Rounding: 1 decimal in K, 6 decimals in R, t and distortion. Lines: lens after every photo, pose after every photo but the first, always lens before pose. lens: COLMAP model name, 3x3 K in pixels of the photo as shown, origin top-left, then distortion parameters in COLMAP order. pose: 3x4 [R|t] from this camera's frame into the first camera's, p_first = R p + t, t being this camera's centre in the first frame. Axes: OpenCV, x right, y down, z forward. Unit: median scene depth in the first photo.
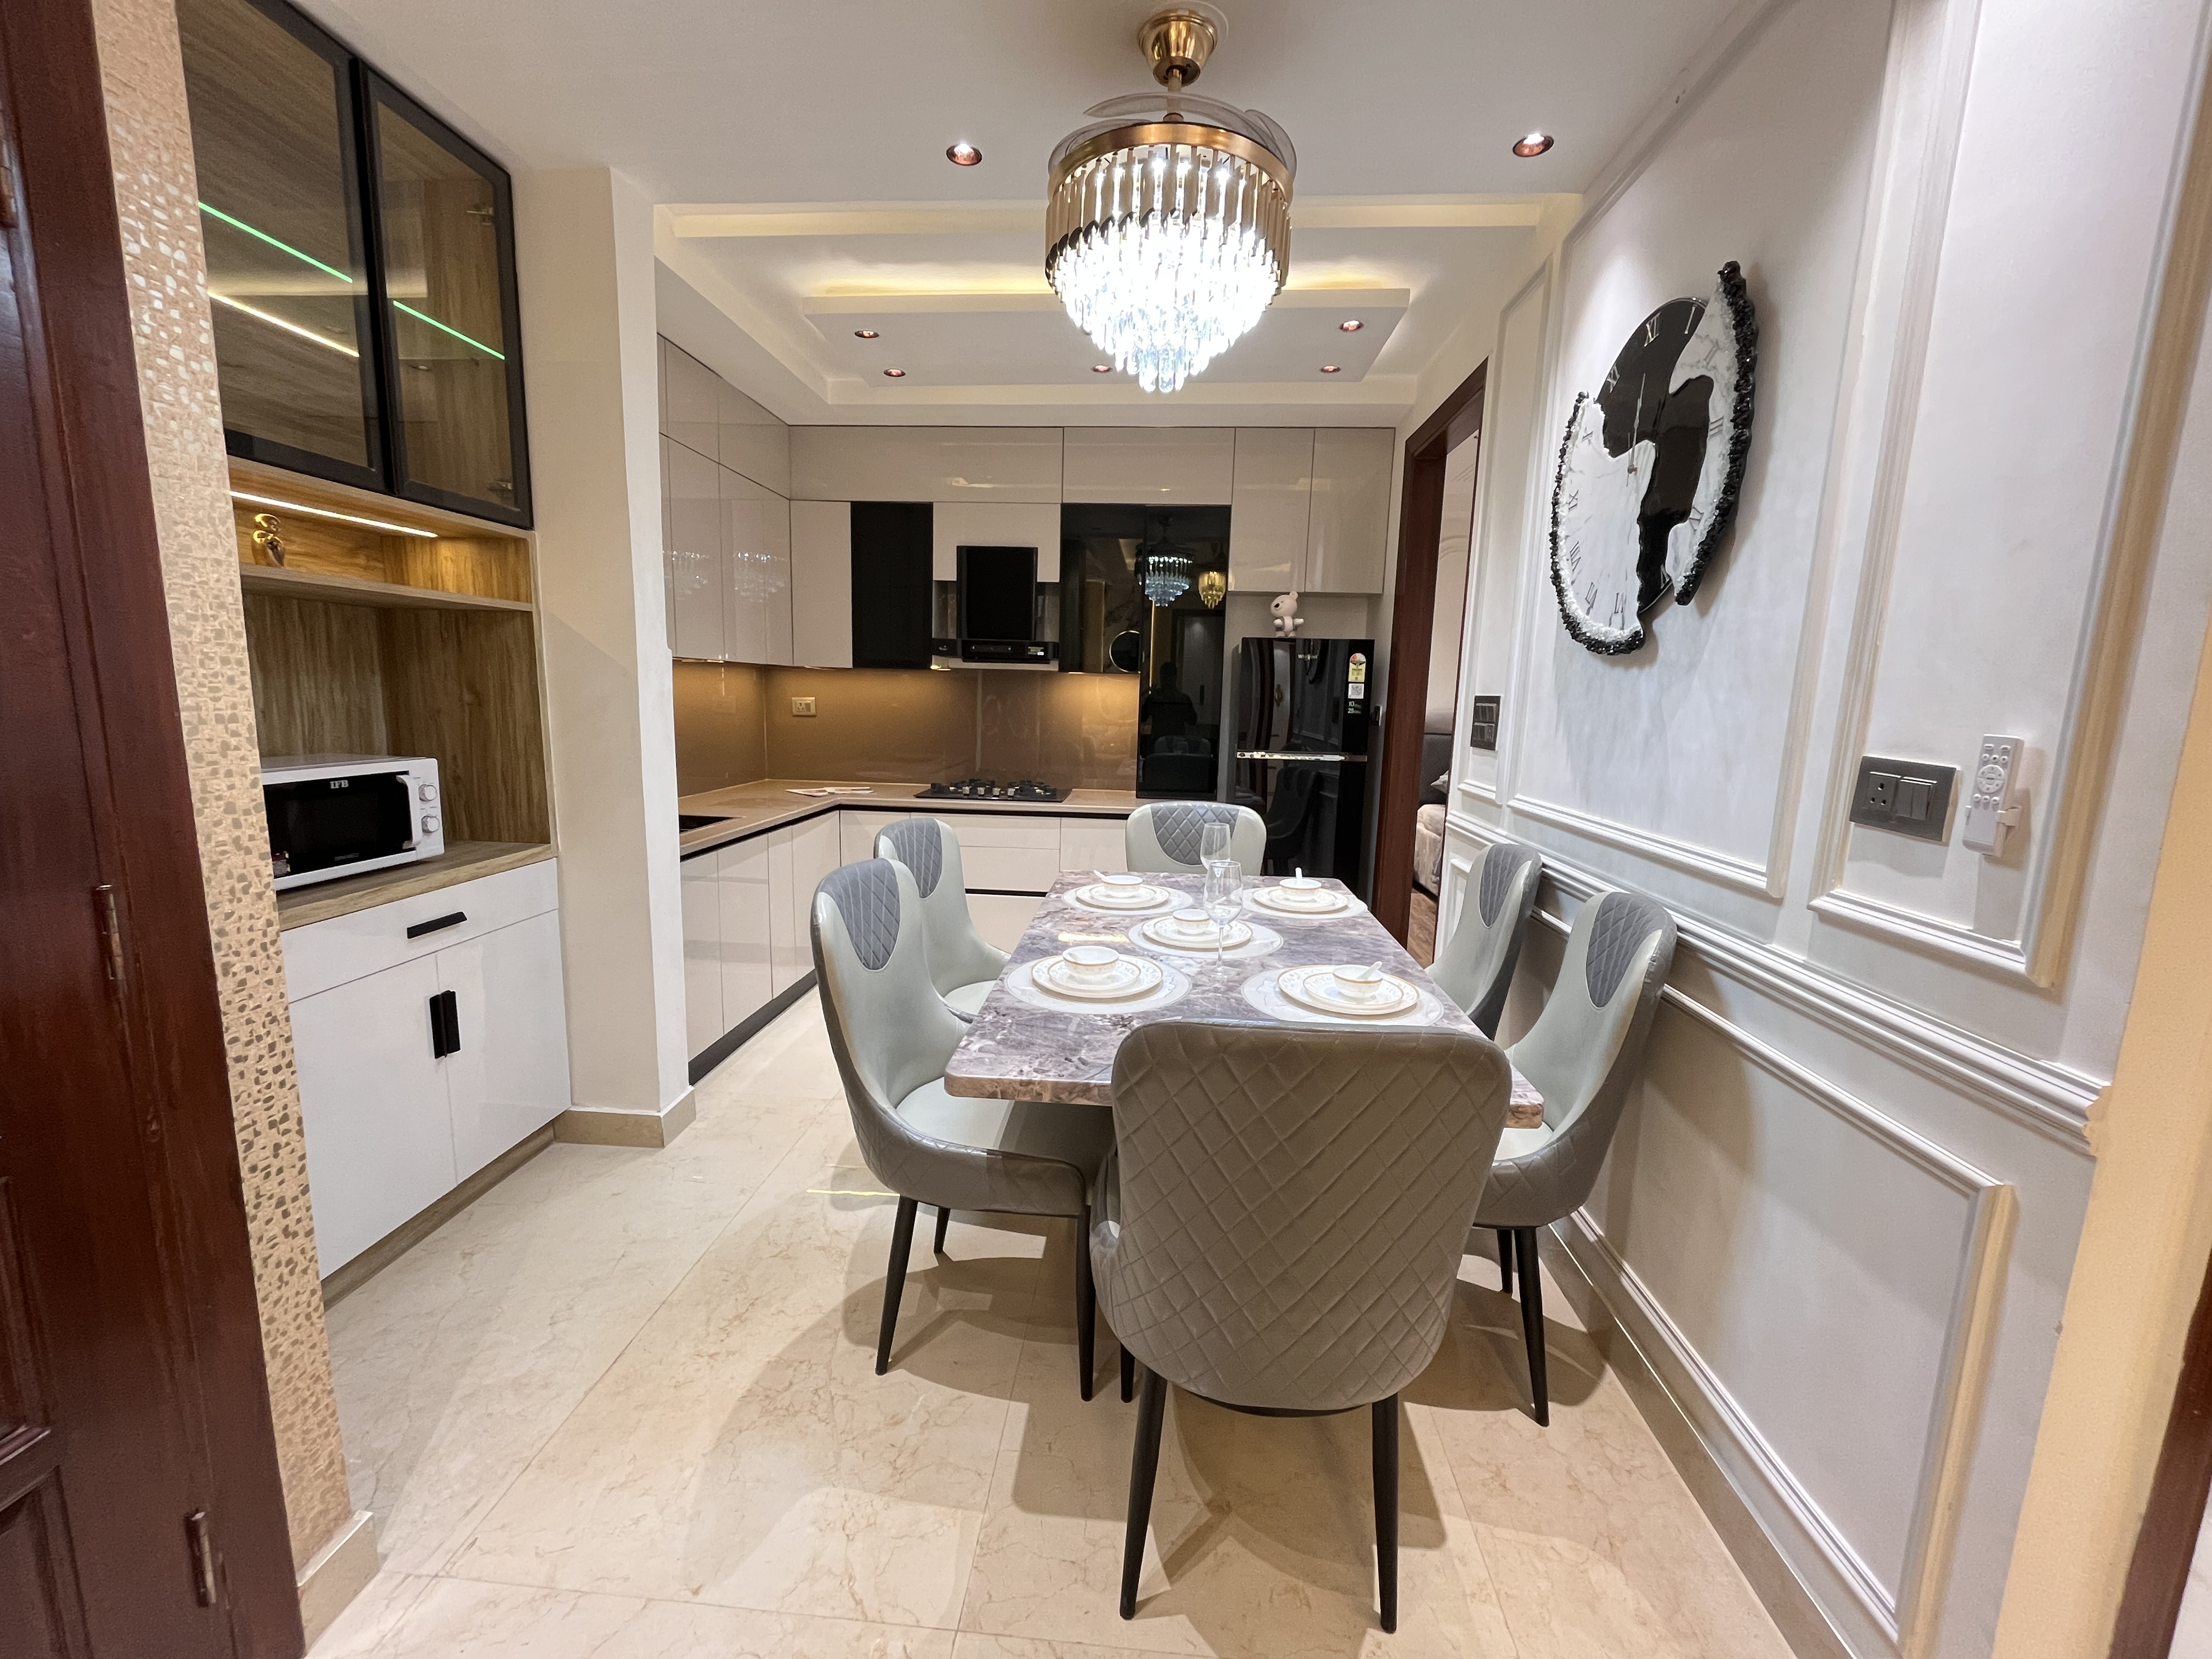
lens RADIAL K [[891.3, 0, 1095.0], [0, 891.3, 826.8], [0, 0, 1]] dist [-0.002103, 0.000070]
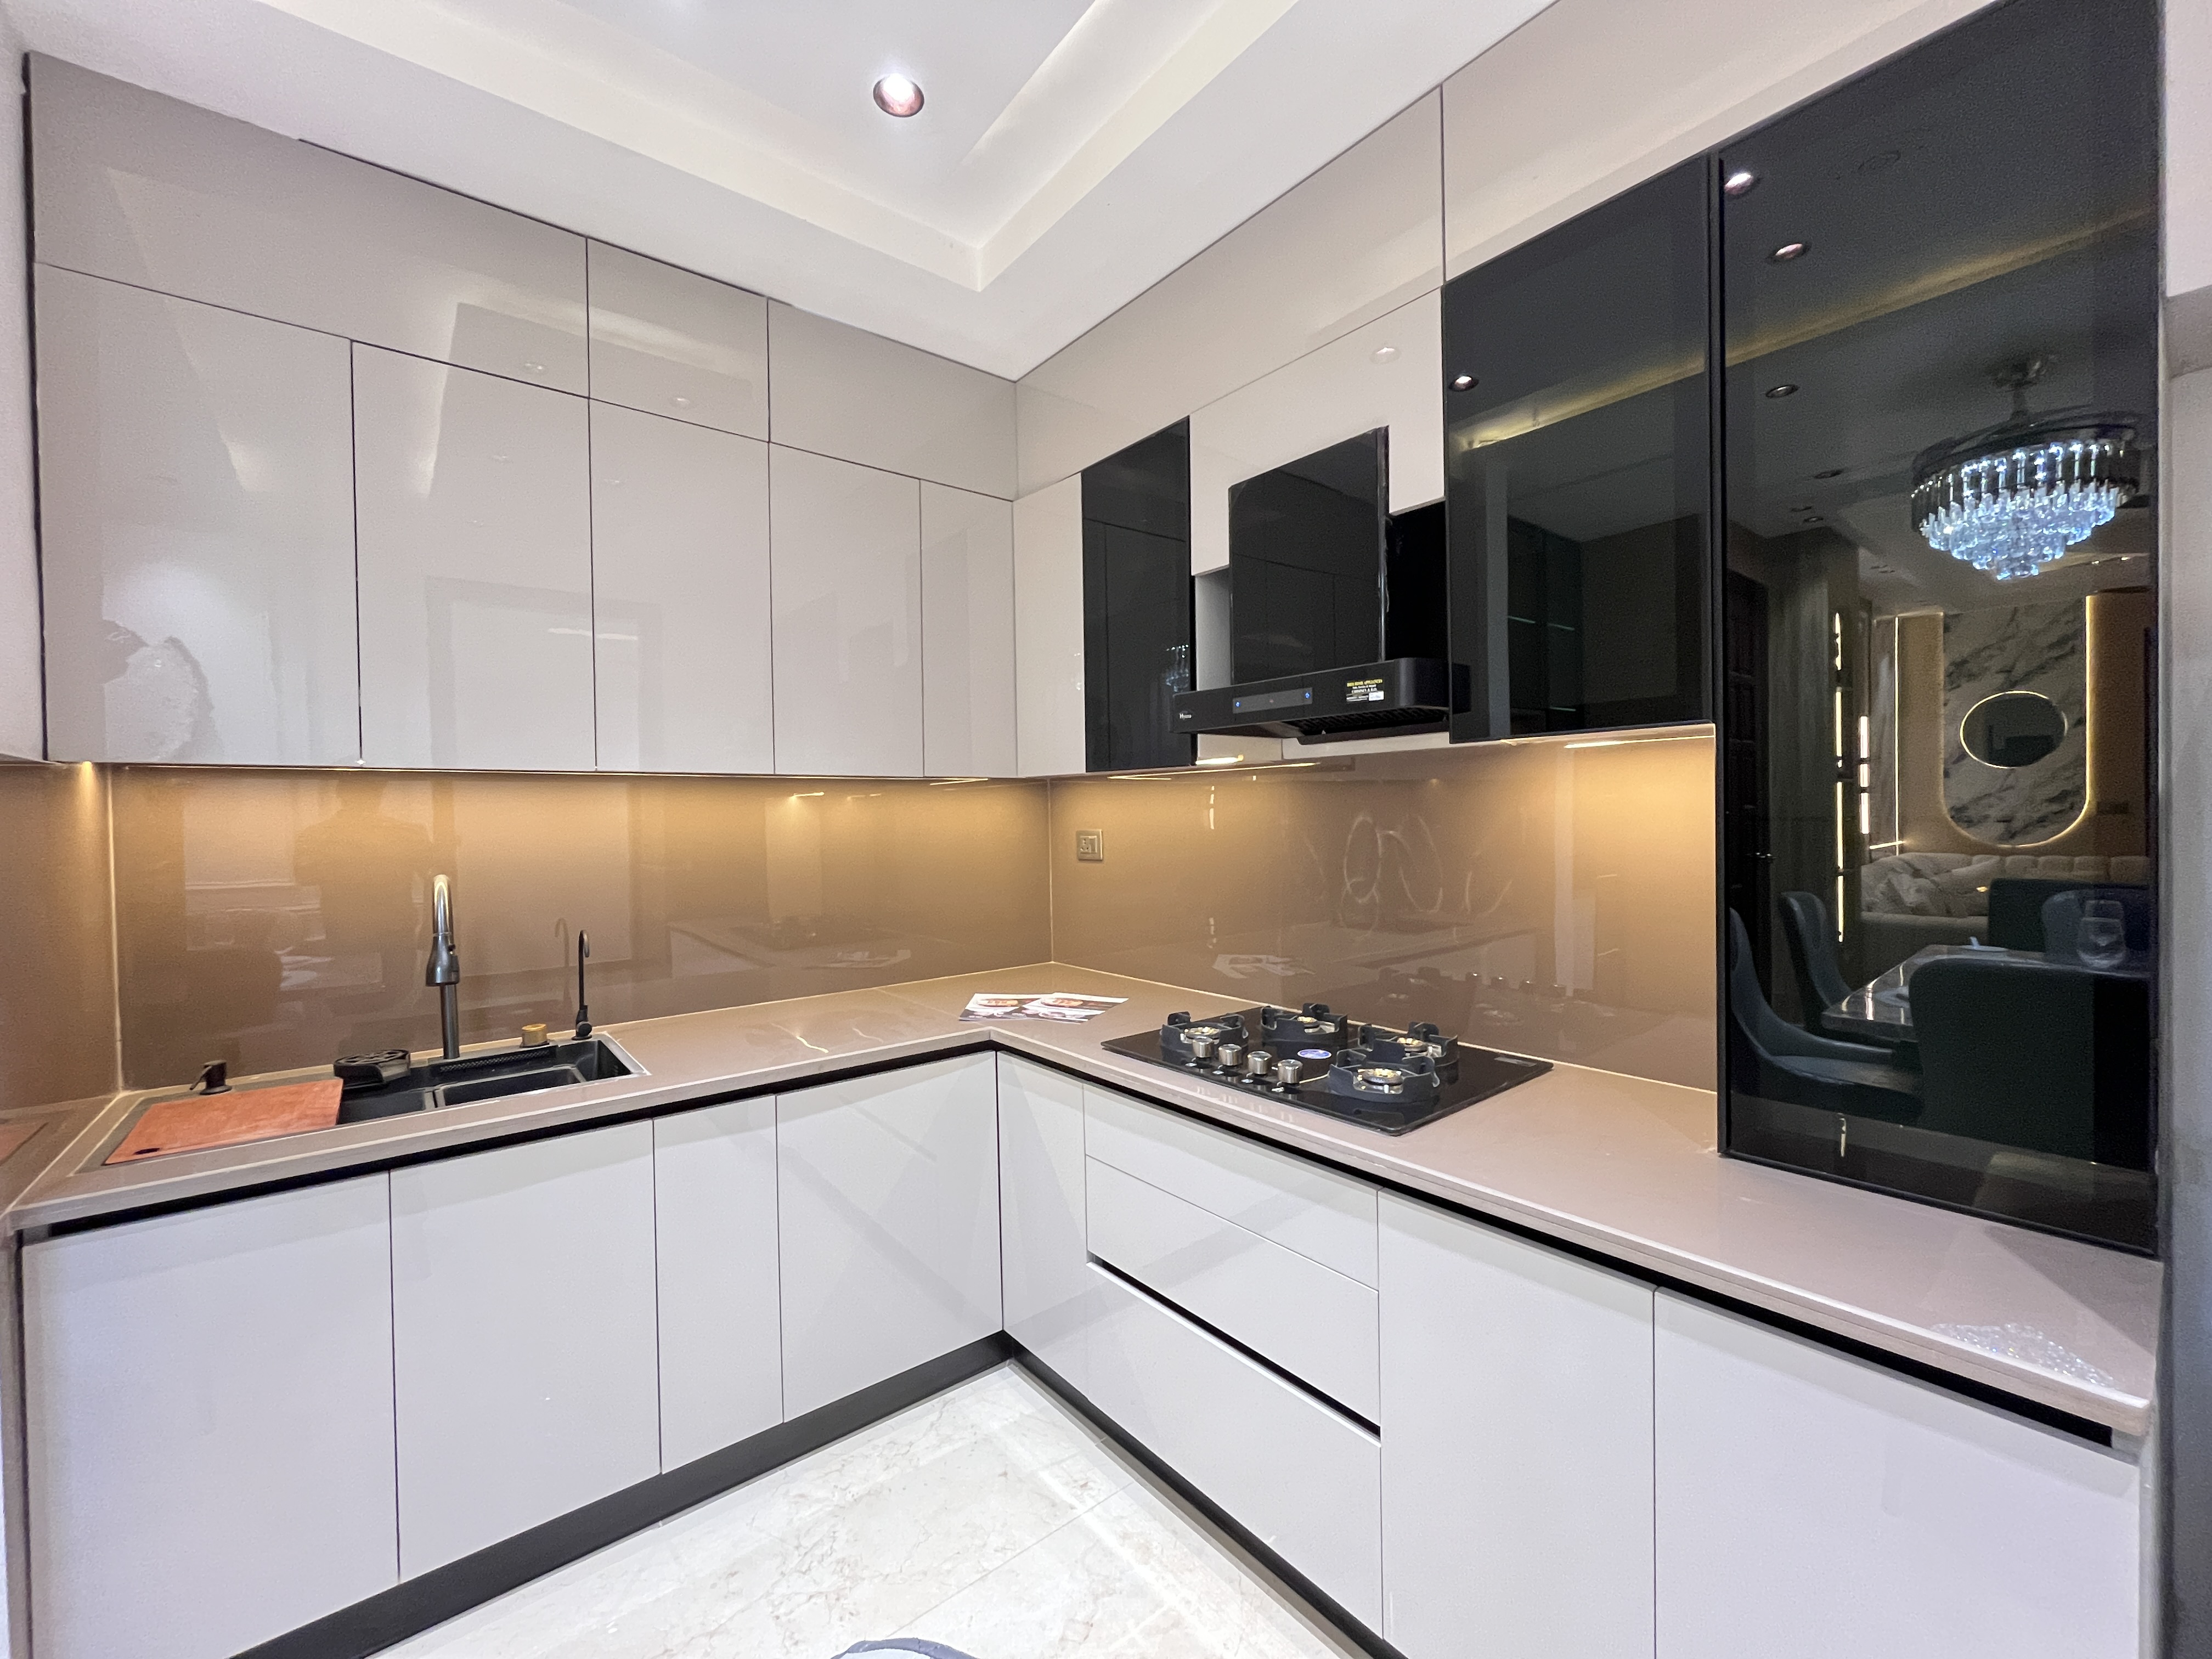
lens RADIAL K [[891.3, 0, 1098.9], [0, 891.3, 830.6], [0, 0, 1]] dist [-0.002103, 0.000070]
pose [[0.694567, -0.021944, -0.719093, 0.118657], [-0.079561, 0.991061, -0.107090, -0.090570], [0.715015, 0.131593, 0.686612, 0.667364]]
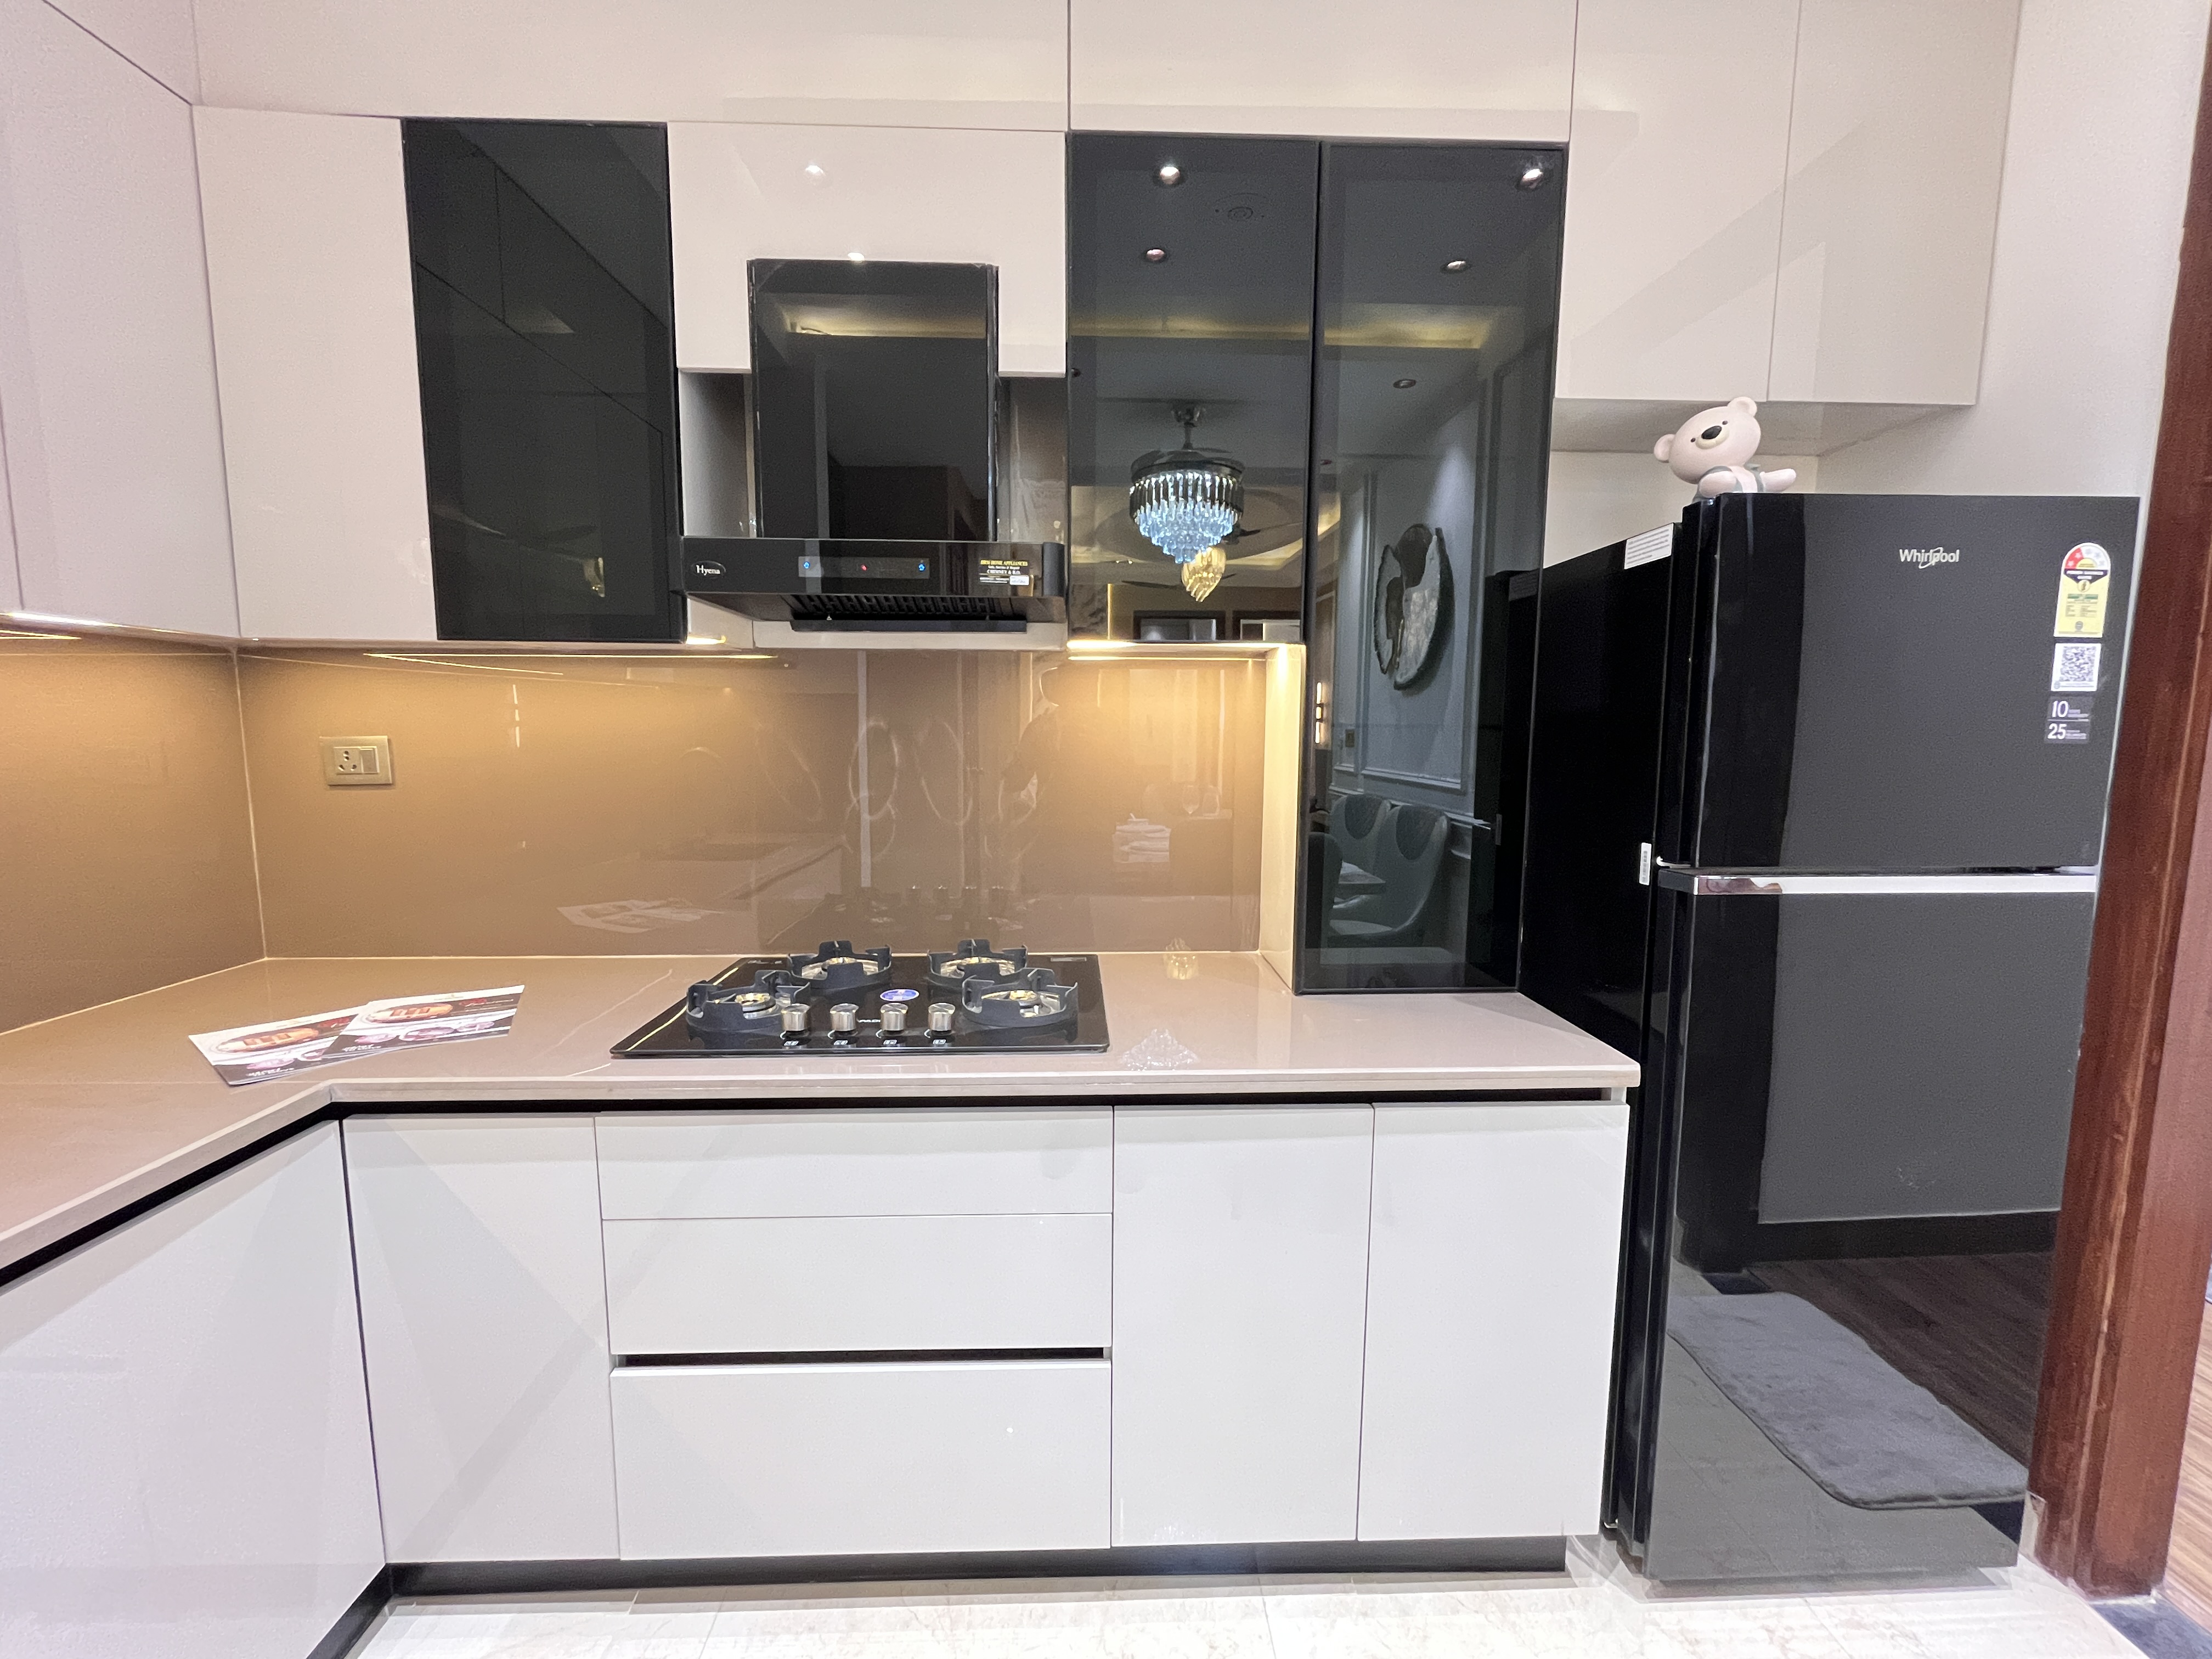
lens RADIAL K [[891.3, 0, 1109.5], [0, 891.3, 823.3], [0, 0, 1]] dist [-0.002103, 0.000070]
pose [[0.992358, -0.033893, 0.118644, -0.069136], [0.039383, 0.998244, -0.044238, -0.089206], [-0.116936, 0.048573, 0.991951, 0.670174]]
